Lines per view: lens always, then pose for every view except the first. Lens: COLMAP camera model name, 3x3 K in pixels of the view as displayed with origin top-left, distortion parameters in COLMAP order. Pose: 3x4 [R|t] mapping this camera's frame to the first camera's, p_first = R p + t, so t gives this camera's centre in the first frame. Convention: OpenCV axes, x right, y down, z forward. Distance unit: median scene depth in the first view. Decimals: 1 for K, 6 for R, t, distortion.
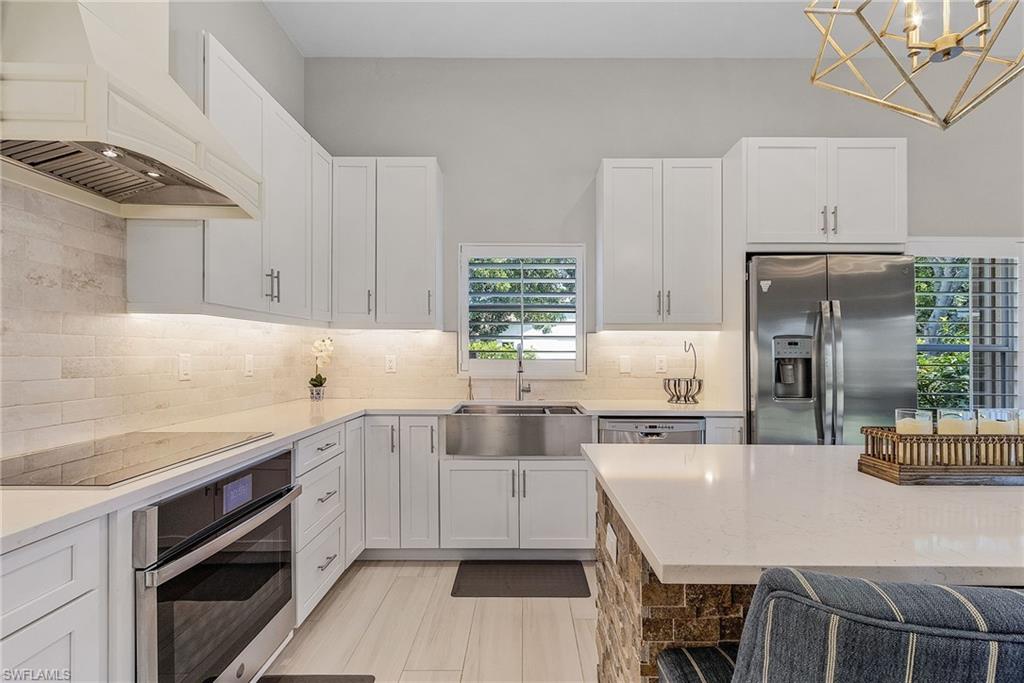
lens RADIAL K [[477.5, 0, 514.6], [0, 477.5, 351.3], [0, 0, 1]] dist [-0.008601, 0.001083]
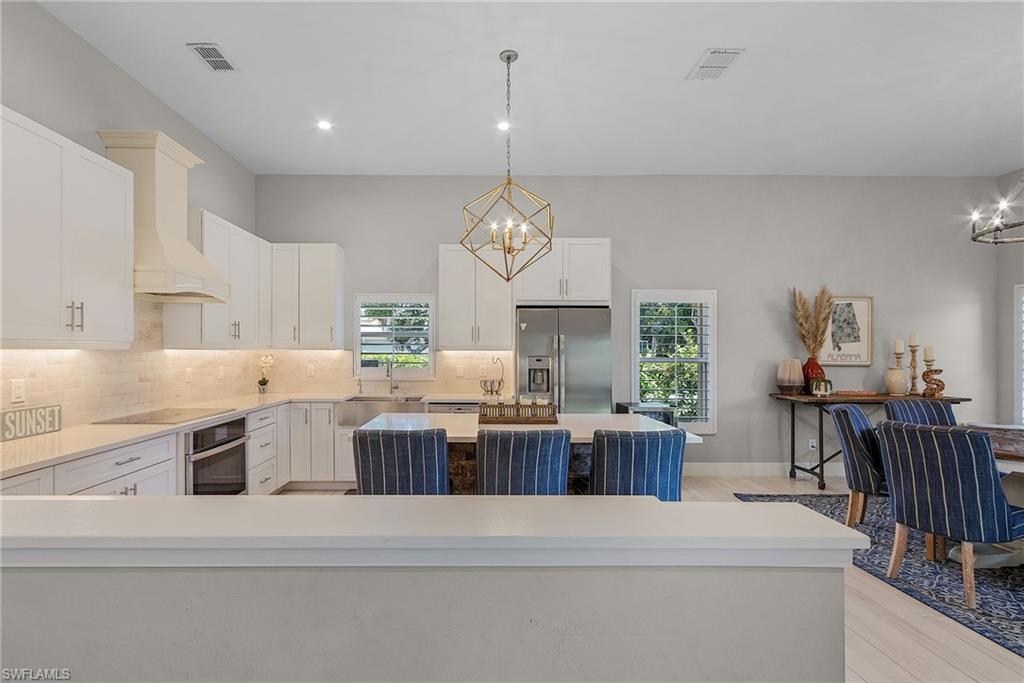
lens RADIAL K [[477.5, 0, 480.7], [0, 477.5, 347.7], [0, 0, 1]] dist [-0.008601, 0.001083]
pose [[0.999936, -0.000719, 0.011254, 0.345772], [0.000737, 0.999999, -0.001555, -0.057019], [-0.011252, 0.001563, 0.999935, -0.704004]]
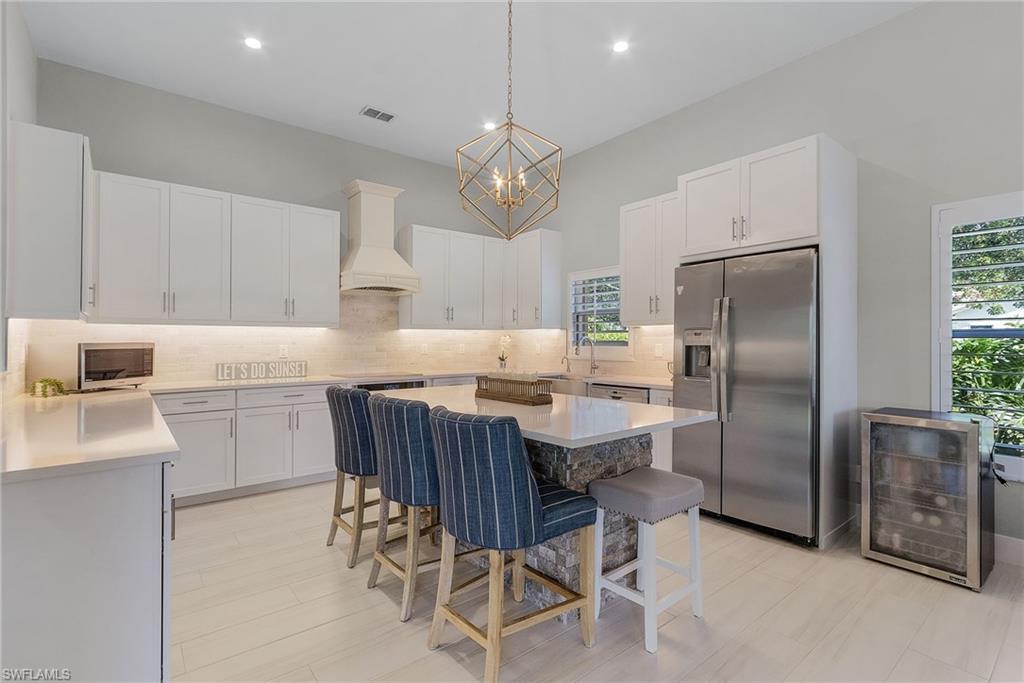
lens RADIAL K [[477.5, 0, 501.9], [0, 477.5, 336.4], [0, 0, 1]] dist [-0.008601, 0.001083]
pose [[0.615302, -0.015217, -0.788145, 1.231353], [0.008975, 0.999884, -0.012298, 0.000534], [0.788241, 0.000494, 0.615367, -0.182482]]
